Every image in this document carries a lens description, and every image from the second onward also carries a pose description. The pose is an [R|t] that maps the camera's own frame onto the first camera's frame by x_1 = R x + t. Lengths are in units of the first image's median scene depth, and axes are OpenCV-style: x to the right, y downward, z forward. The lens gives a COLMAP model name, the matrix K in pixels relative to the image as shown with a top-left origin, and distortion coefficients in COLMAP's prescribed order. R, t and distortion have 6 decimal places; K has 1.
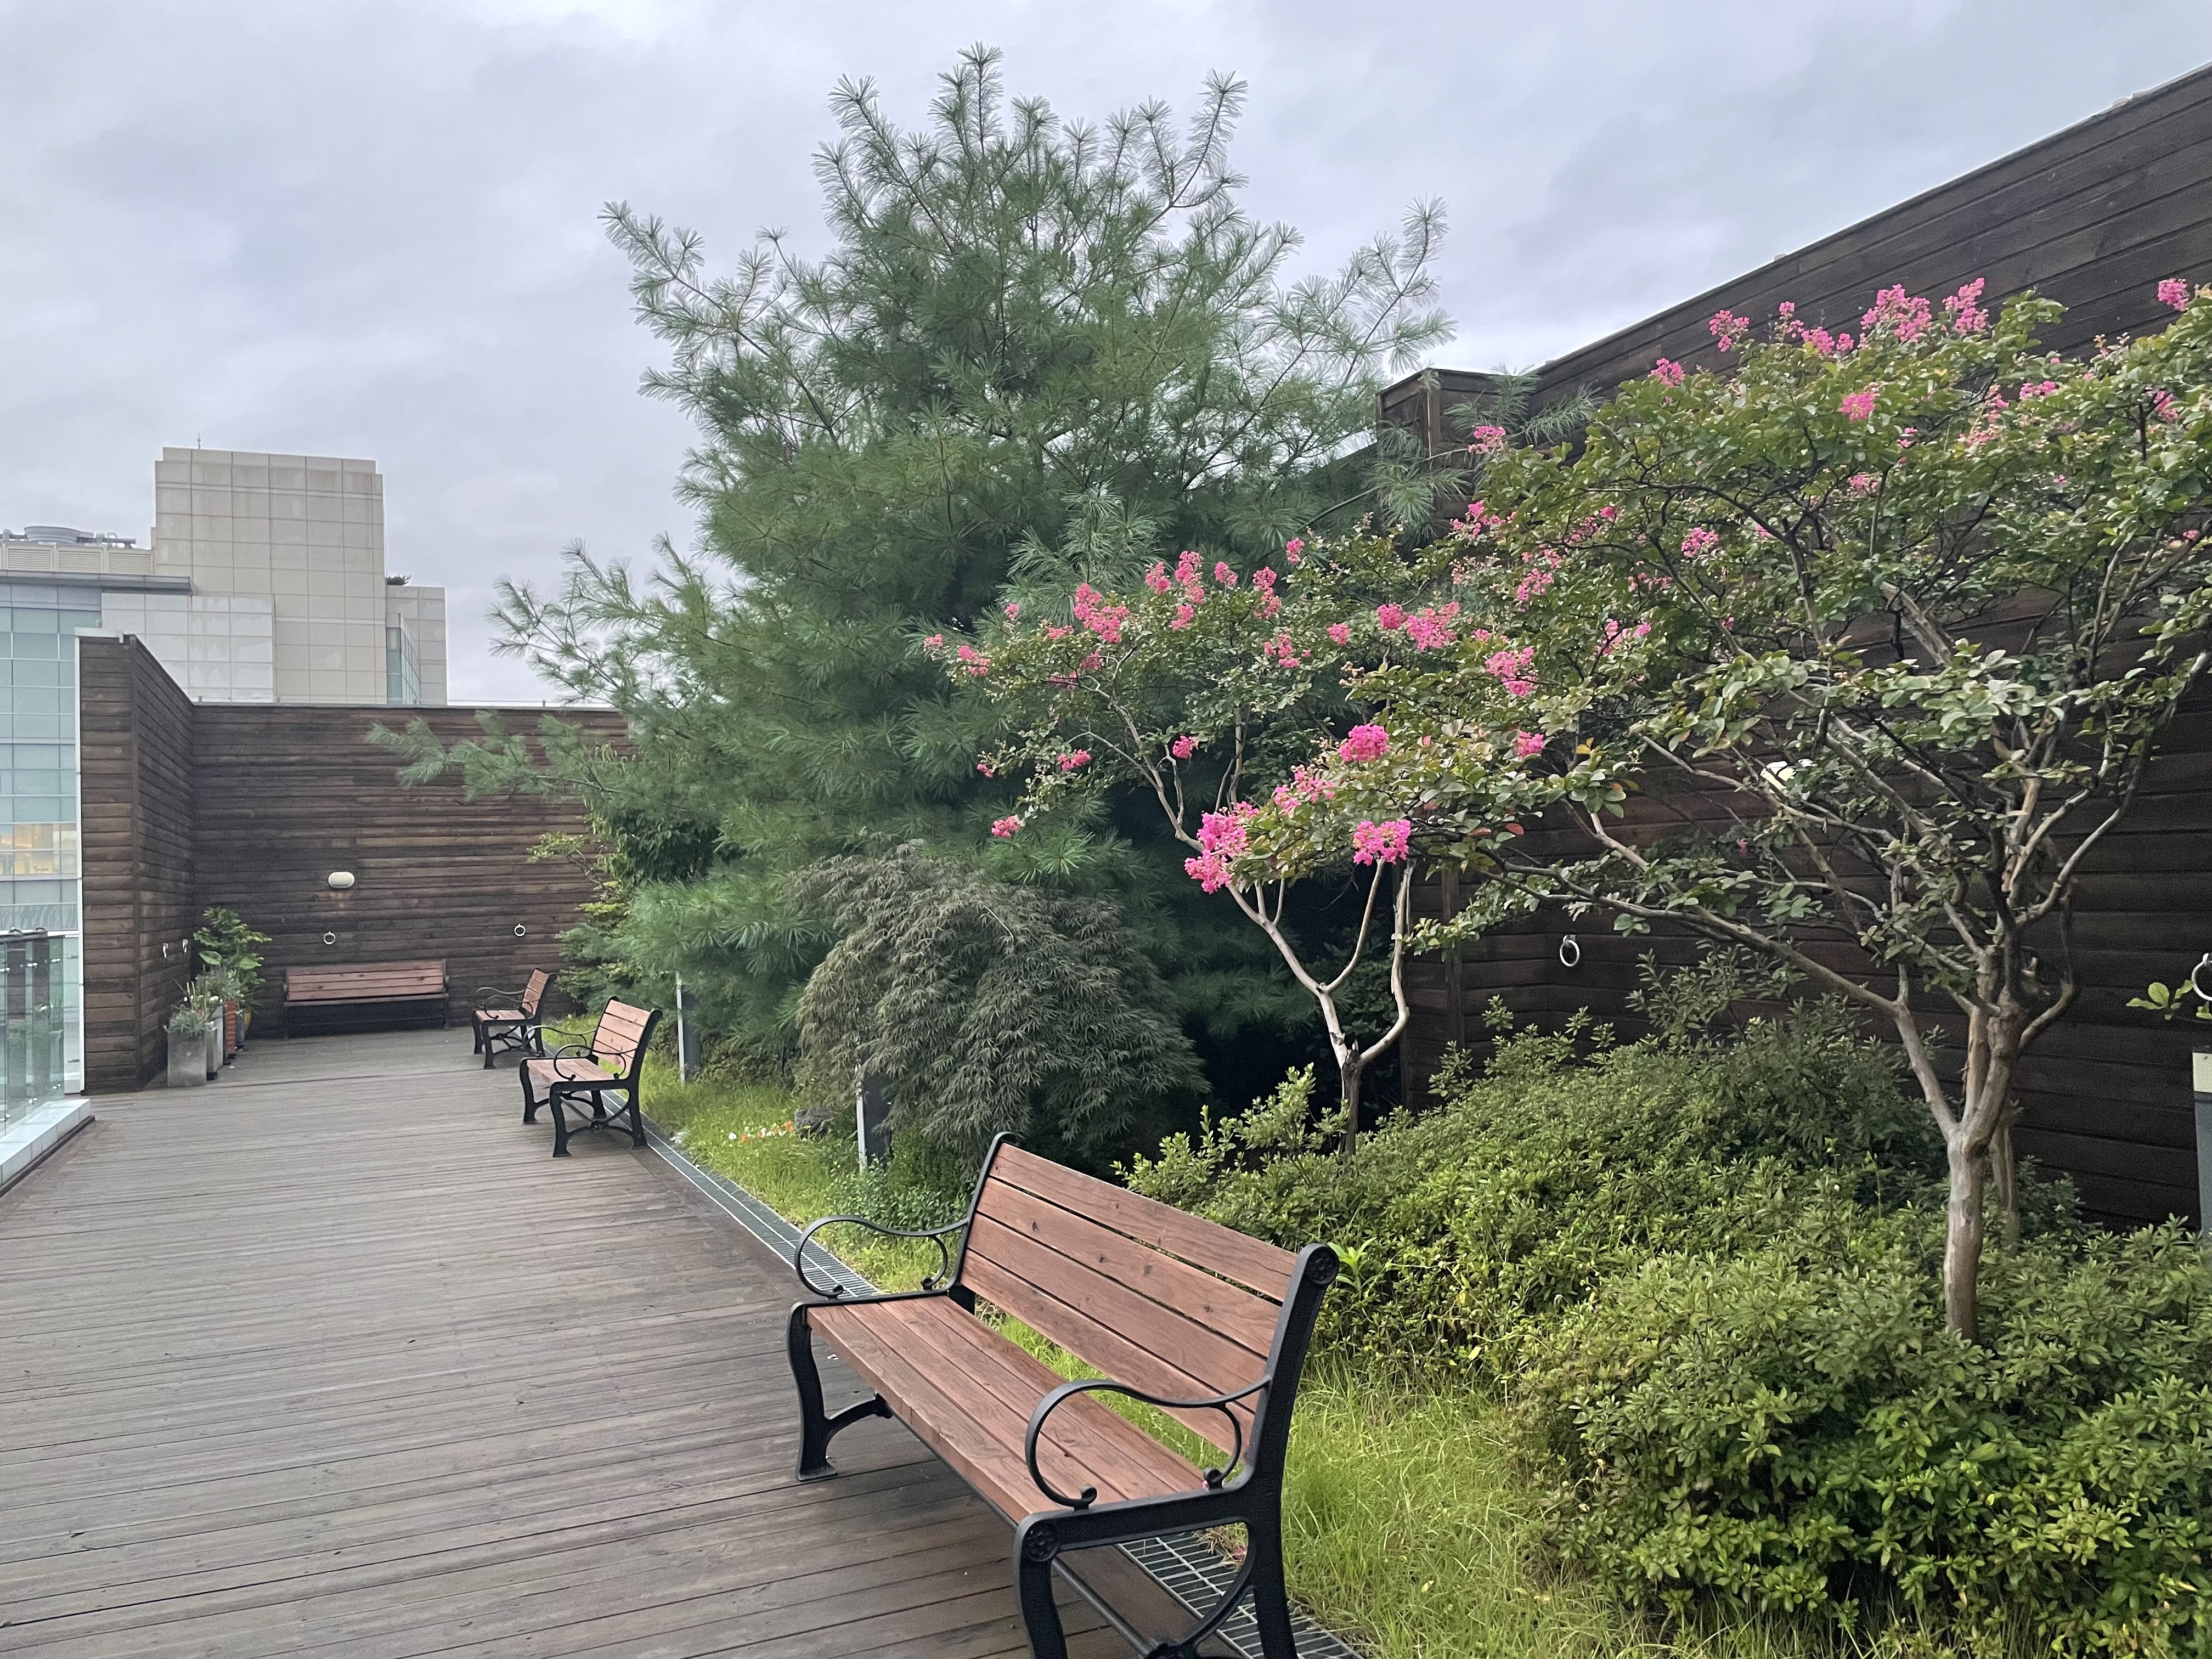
lens RADIAL K [[1703.8, 0, 1106.0], [0, 1703.8, 829.5], [0, 0, 1]] dist [0.005642, 0.003886]
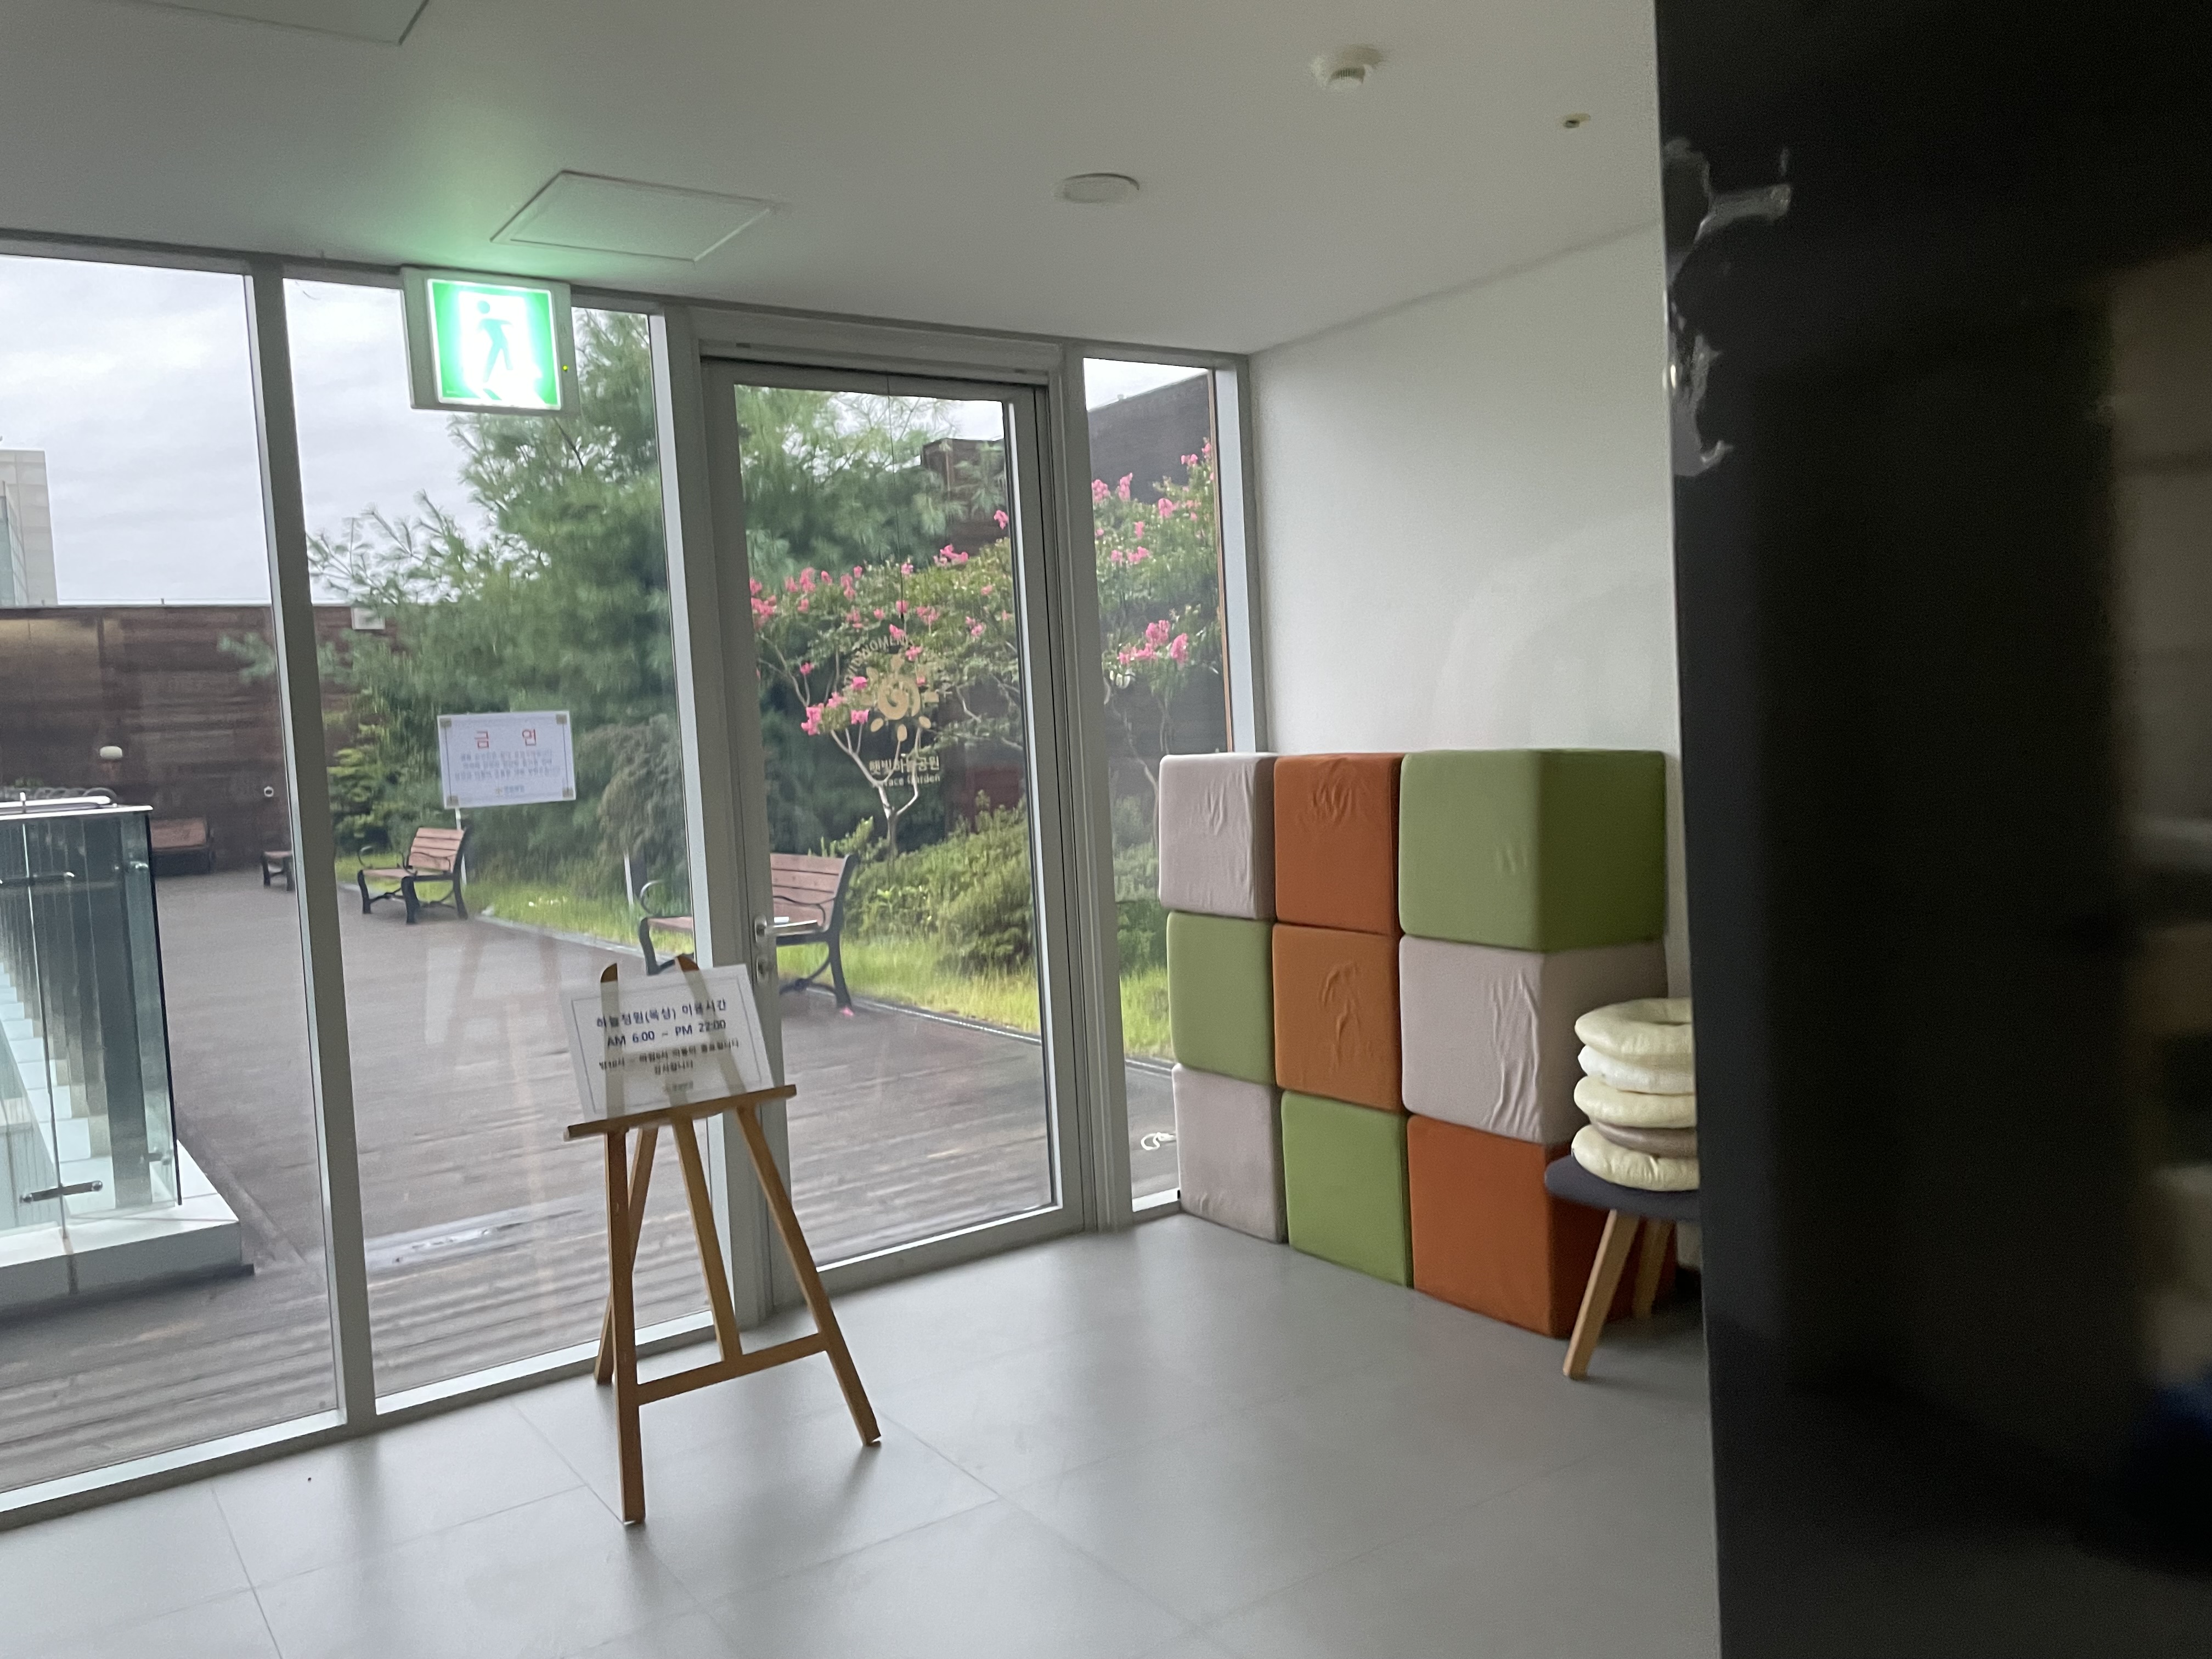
lens RADIAL K [[1700.2, 0, 1106.0], [0, 1700.2, 829.5], [0, 0, 1]] dist [0.122154, 0.000532]
pose [[0.980382, -0.037183, 0.193568, -0.005887], [0.021184, 0.996234, 0.084073, -0.017078], [-0.195965, -0.078323, 0.977478, -0.927424]]
